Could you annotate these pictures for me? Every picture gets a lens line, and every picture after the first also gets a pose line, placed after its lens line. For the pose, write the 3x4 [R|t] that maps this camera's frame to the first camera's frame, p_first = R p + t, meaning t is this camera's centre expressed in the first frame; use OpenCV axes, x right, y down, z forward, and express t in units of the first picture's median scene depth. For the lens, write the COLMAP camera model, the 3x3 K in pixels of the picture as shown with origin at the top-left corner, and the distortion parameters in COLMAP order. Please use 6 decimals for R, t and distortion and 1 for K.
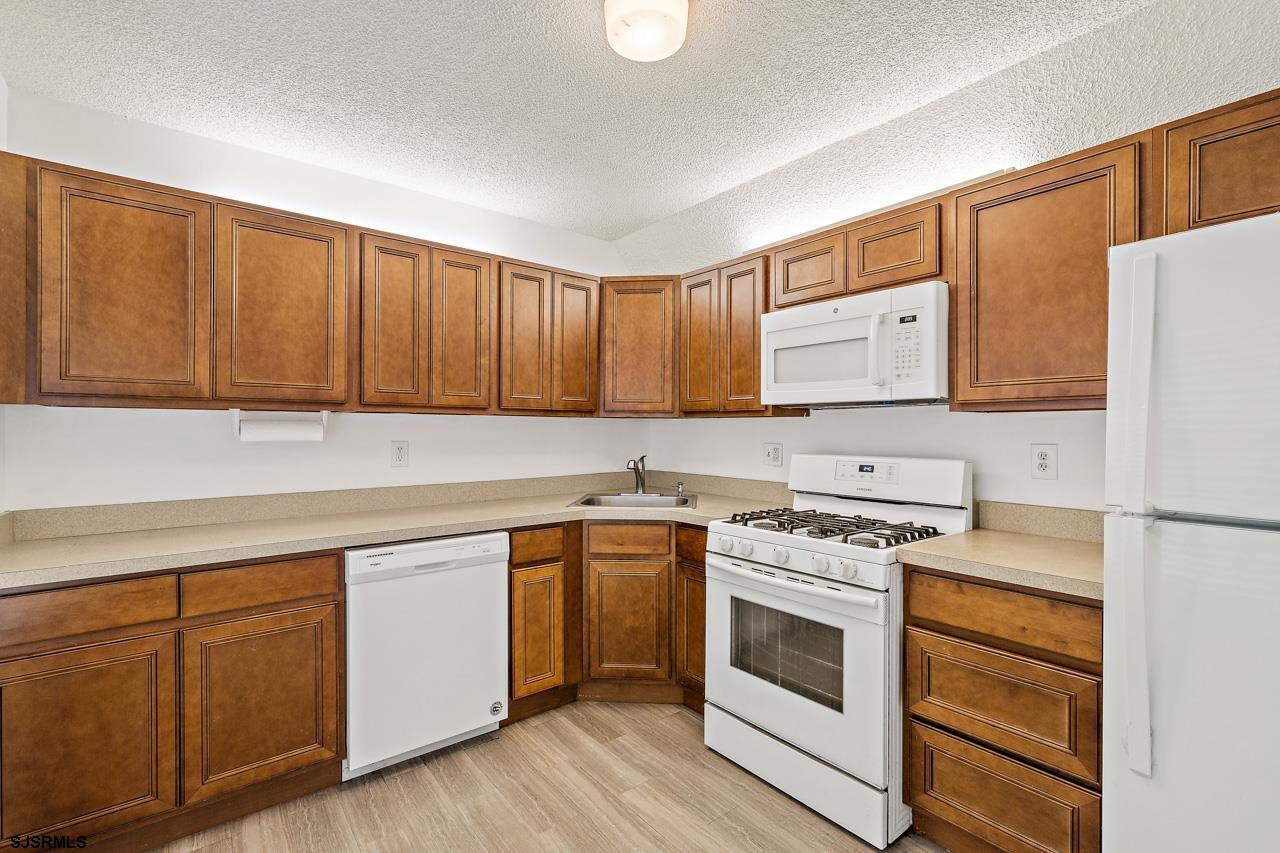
lens RADIAL K [[569.4, 0, 642.5], [0, 569.4, 430.0], [0, 0, 1]] dist [0.001905, 0.000135]
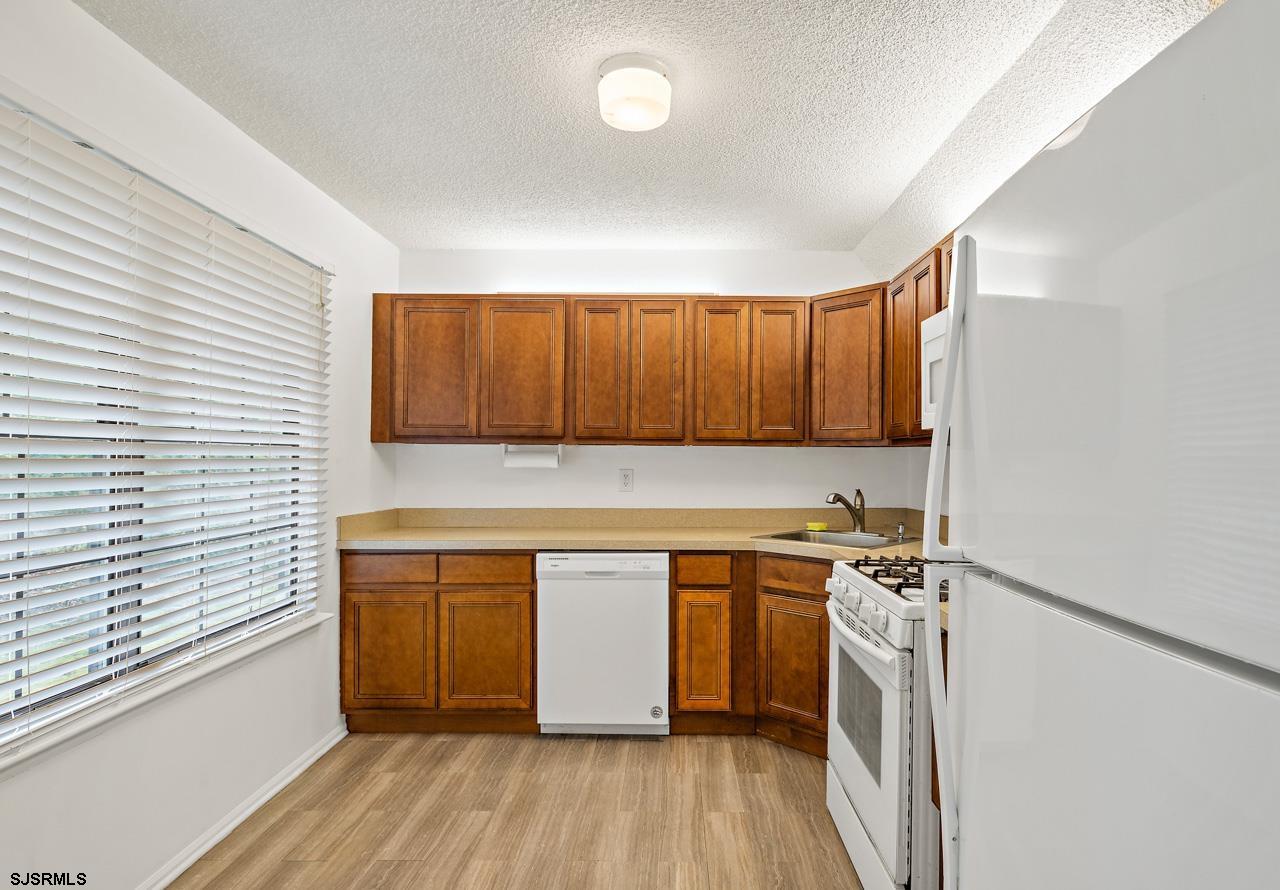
lens RADIAL K [[671.1, 0, 669.4], [0, 671.1, 452.9], [0, 0, 1]] dist [-0.001109, -0.000486]
pose [[0.775807, -0.003291, -0.630961, 0.573445], [-0.003901, 0.999942, -0.010011, -0.000072], [0.630958, 0.010228, 0.775750, 0.003660]]
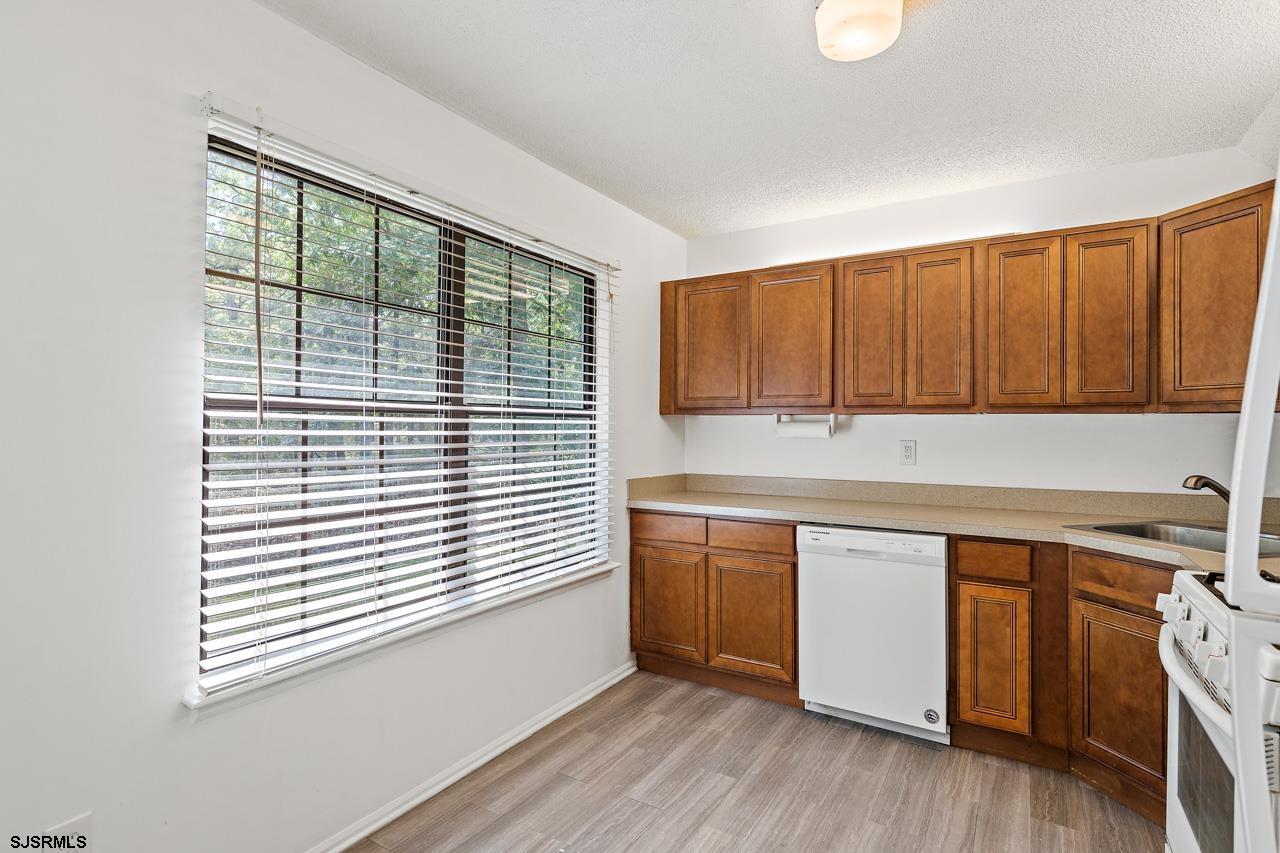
lens RADIAL K [[622.2, 0, 643.0], [0, 622.2, 419.8], [0, 0, 1]] dist [-0.002497, -0.000717]
pose [[0.333819, -0.011173, -0.942571, 0.574491], [-0.003413, 0.999909, -0.013061, -0.001738], [0.942631, 0.007577, 0.333750, 0.175679]]
